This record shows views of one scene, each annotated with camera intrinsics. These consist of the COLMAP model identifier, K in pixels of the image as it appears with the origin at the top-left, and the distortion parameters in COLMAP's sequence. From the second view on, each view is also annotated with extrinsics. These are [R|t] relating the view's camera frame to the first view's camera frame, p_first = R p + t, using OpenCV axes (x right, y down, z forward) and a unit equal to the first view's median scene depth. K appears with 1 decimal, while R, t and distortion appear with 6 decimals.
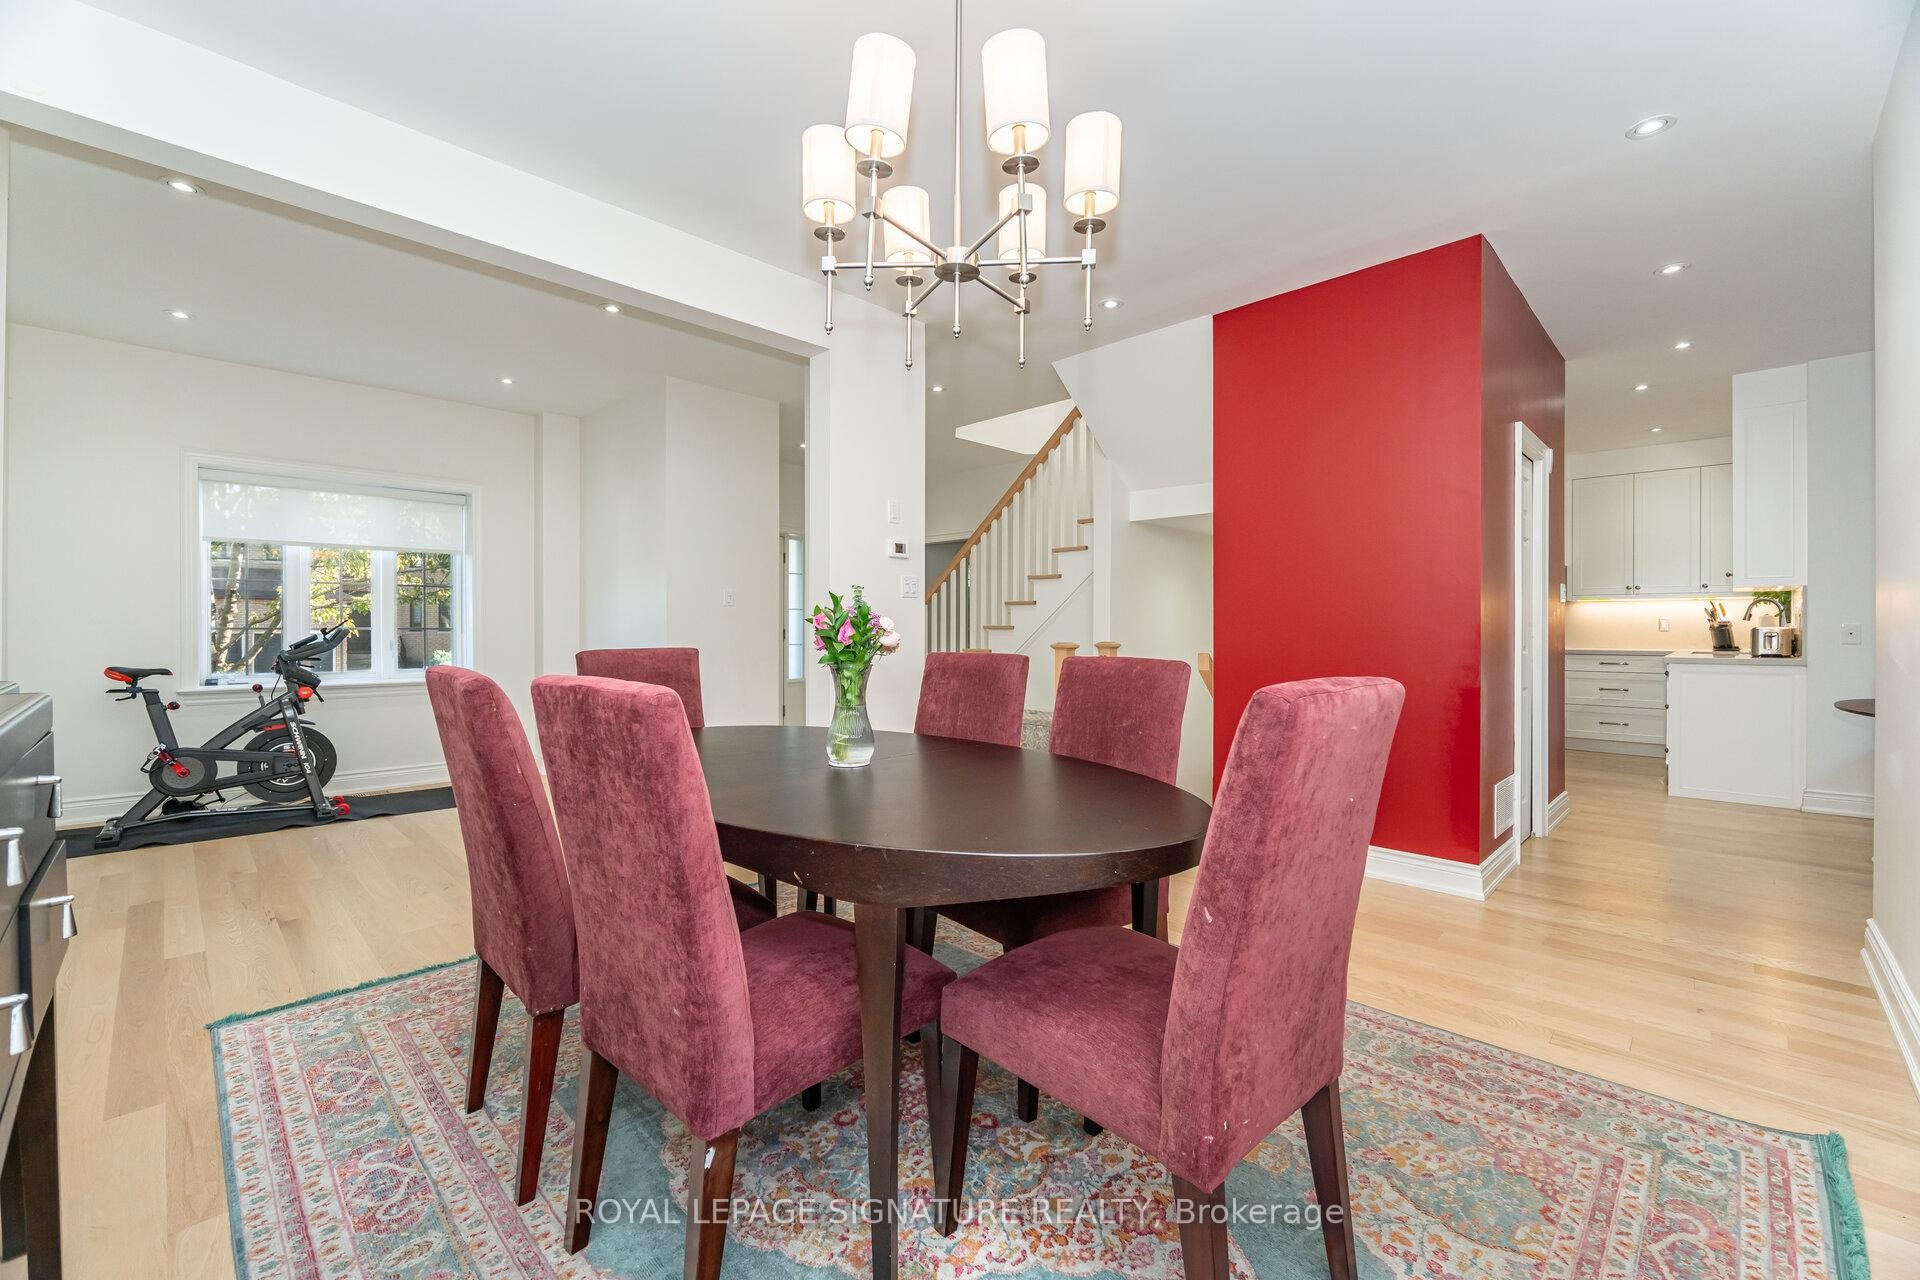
lens RADIAL K [[782.2, 0, 935.7], [0, 782.2, 626.9], [0, 0, 1]] dist [-0.000729, -0.002859]
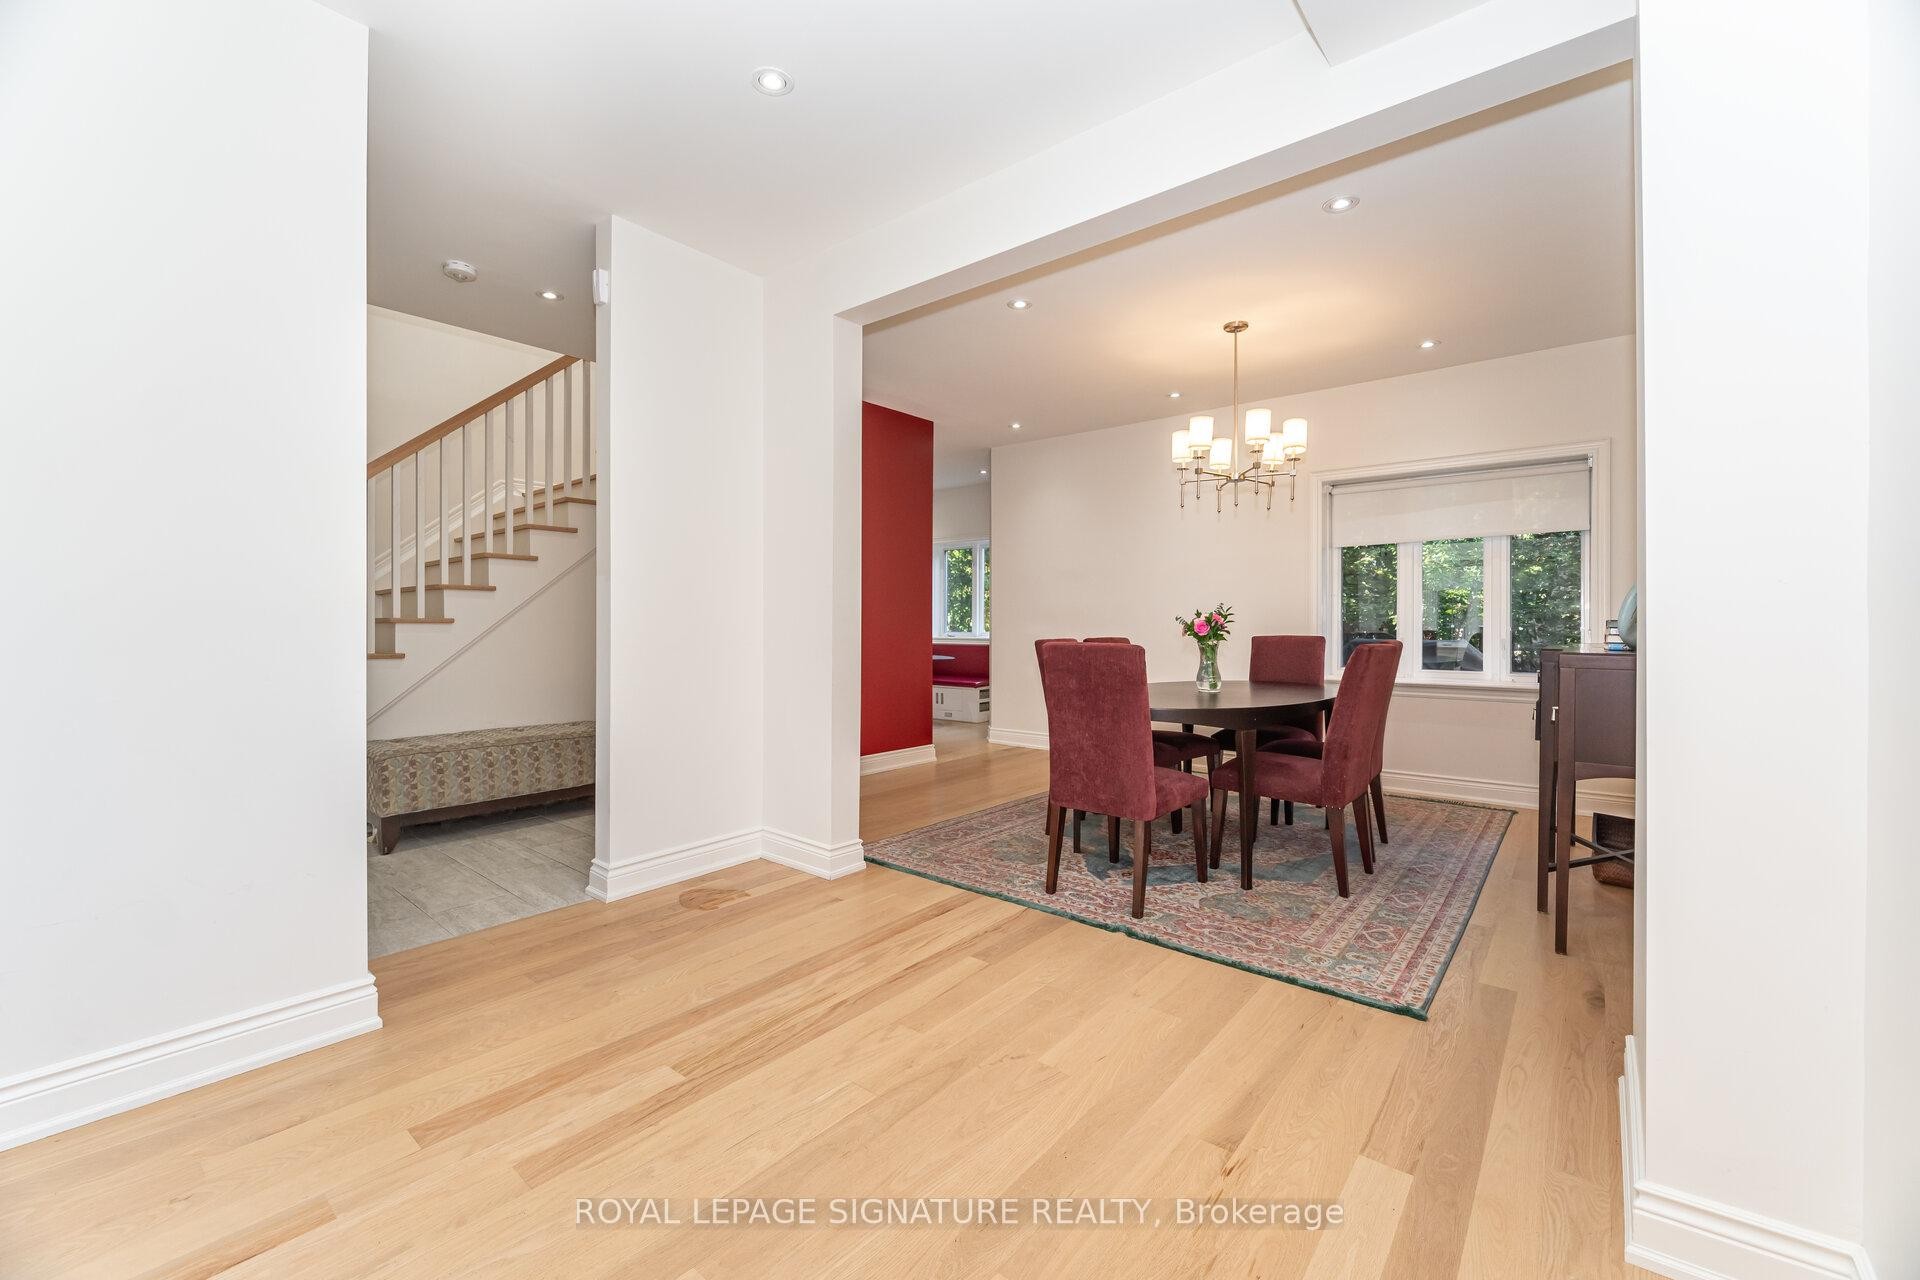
lens RADIAL K [[782.2, 0, 935.7], [0, 782.2, 626.9], [0, 0, 1]] dist [-0.000729, -0.002859]
pose [[-0.089724, -0.005352, 0.995952, -1.930842], [-0.011185, 0.999928, 0.004366, 0.000597], [-0.995904, -0.010748, -0.089778, 1.771468]]
